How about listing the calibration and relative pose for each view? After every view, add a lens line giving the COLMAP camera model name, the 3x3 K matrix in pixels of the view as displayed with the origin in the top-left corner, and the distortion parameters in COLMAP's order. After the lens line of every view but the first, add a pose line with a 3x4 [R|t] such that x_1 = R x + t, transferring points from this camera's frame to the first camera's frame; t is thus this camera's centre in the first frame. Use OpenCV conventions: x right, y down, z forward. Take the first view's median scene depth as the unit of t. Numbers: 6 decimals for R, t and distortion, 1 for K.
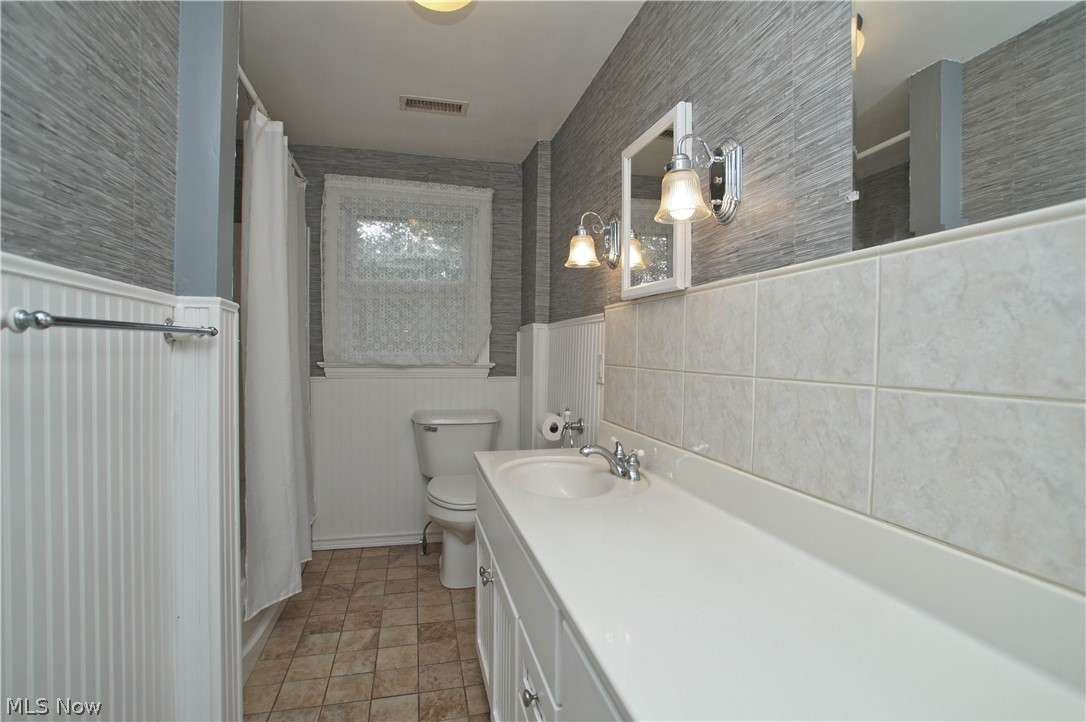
lens RADIAL K [[527.0, 0, 543.7], [0, 527.0, 361.7], [0, 0, 1]] dist [-0.069401, 0.029694]
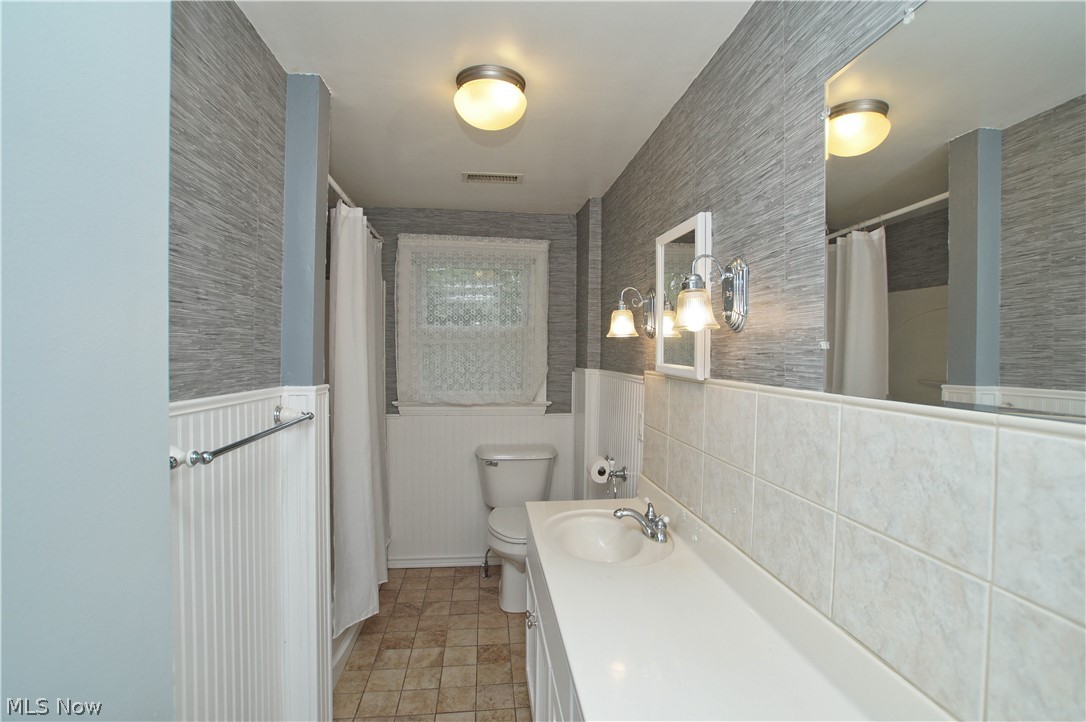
lens RADIAL K [[525.1, 0, 543.0], [0, 525.1, 361.0], [0, 0, 1]] dist [-0.073324, 0.028652]
pose [[0.991354, -0.000356, -0.131214, 0.049271], [-0.000240, 0.999990, -0.004525, -0.117221], [0.131215, 0.004518, 0.991344, -0.104647]]
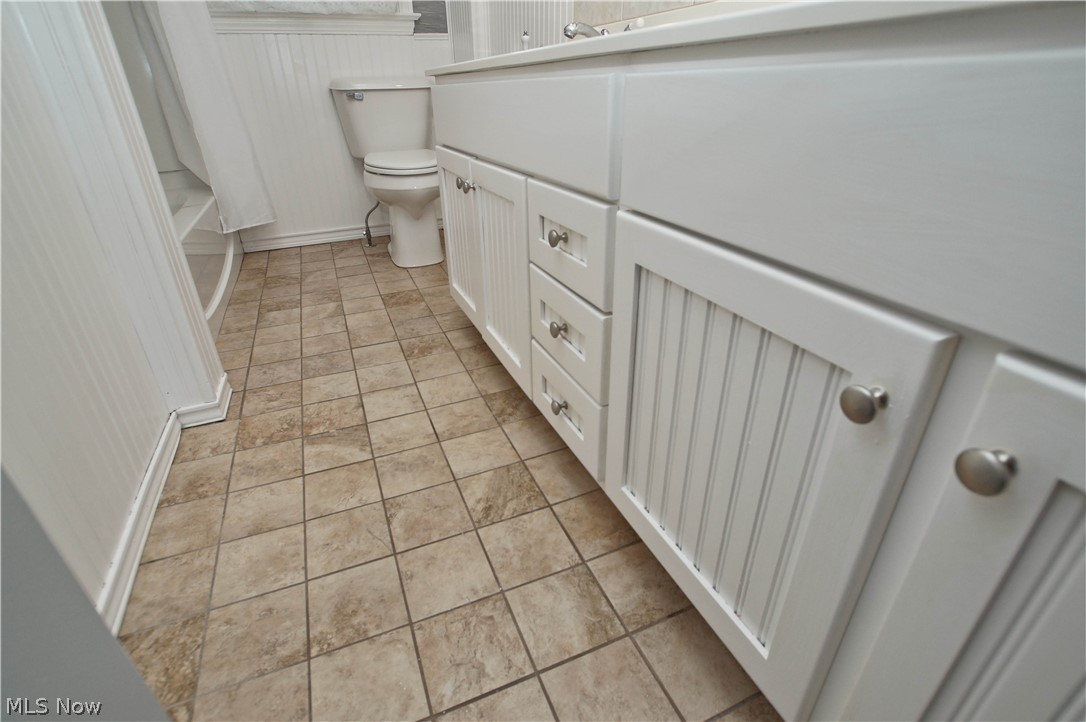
lens RADIAL K [[525.1, 0, 543.0], [0, 525.1, 361.0], [0, 0, 1]] dist [-0.073324, 0.028652]
pose [[0.987672, -0.093998, 0.125174, -0.084204], [0.026599, 0.888785, 0.457551, 0.195238], [-0.154261, -0.448581, 0.880329, 0.048588]]
